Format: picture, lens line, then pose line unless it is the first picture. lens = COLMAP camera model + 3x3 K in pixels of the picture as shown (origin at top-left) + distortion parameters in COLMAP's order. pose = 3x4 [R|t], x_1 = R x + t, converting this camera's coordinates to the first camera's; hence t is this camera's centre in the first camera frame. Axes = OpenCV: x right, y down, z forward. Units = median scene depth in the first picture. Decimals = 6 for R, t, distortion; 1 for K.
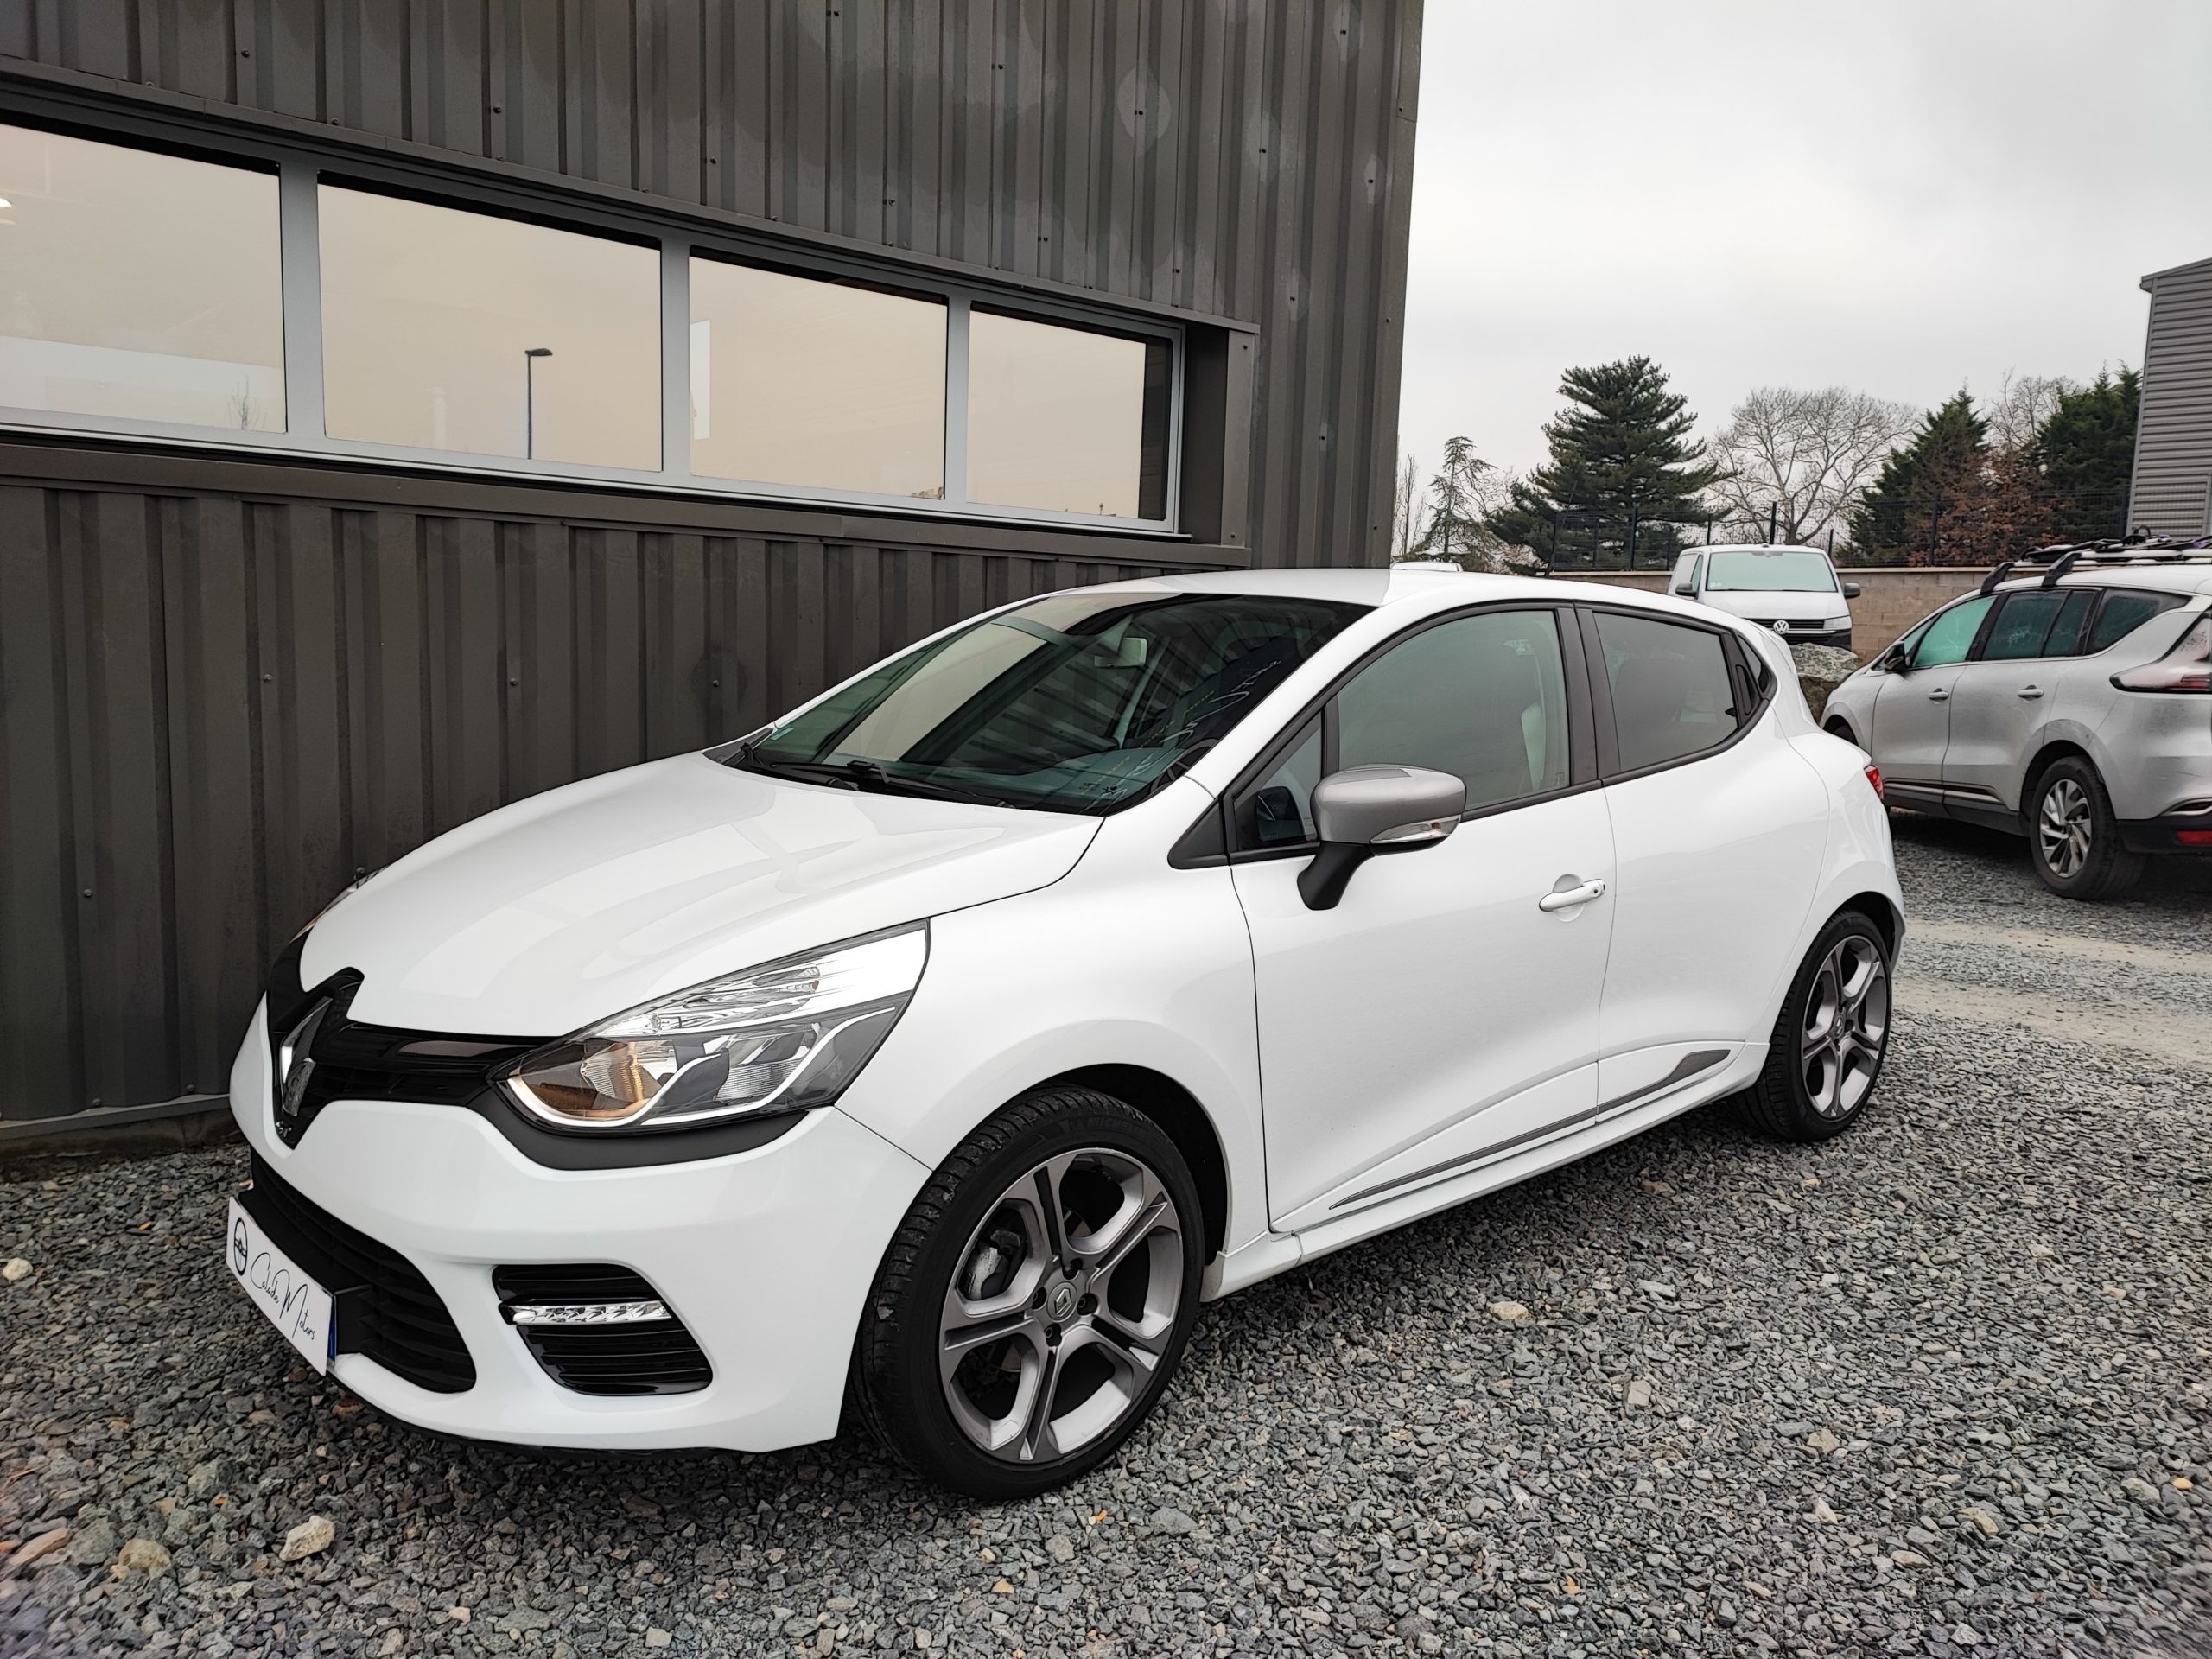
lens RADIAL K [[1713.1, 0, 1128.0], [0, 1713.1, 774.1], [0, 0, 1]] dist [0.055360, -0.074658]
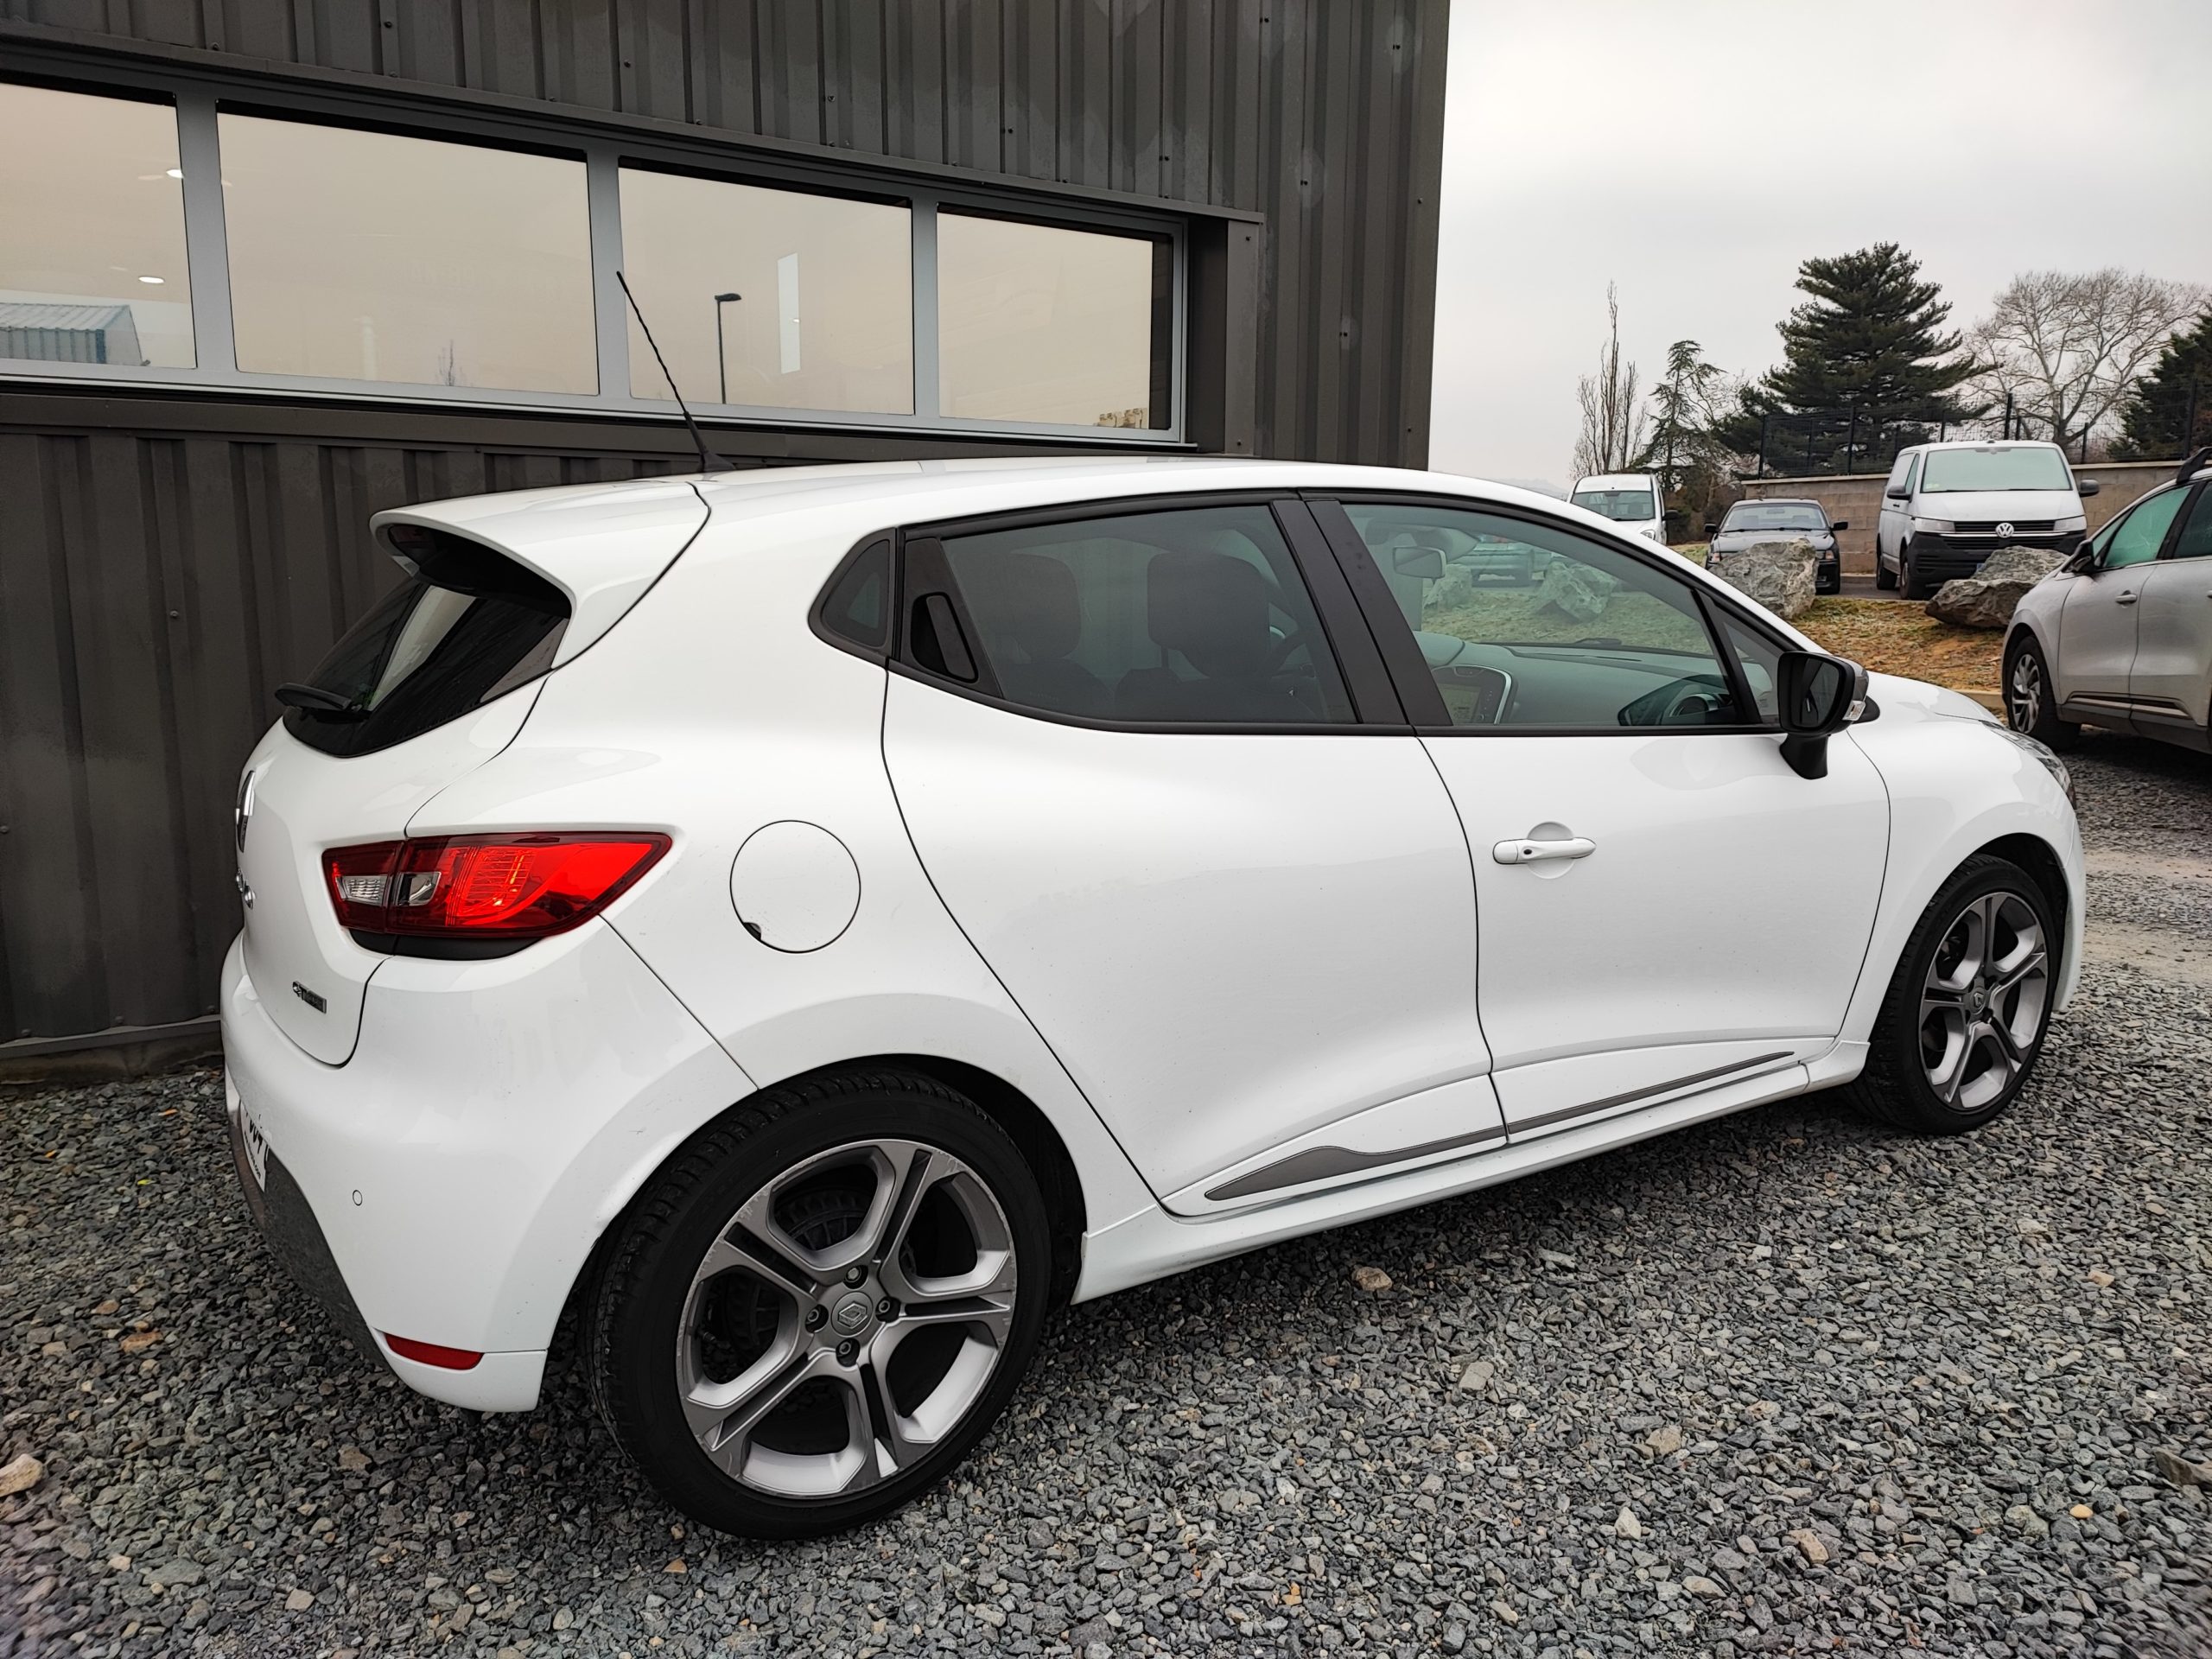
lens RADIAL K [[1713.1, 0, 1118.5], [0, 1713.1, 789.4], [0, 0, 1]] dist [0.055360, -0.074658]
pose [[0.990154, -0.008686, -0.139713, 0.179386], [0.015478, 0.998746, 0.047604, 0.006070], [0.139125, -0.049297, 0.989047, 0.076568]]
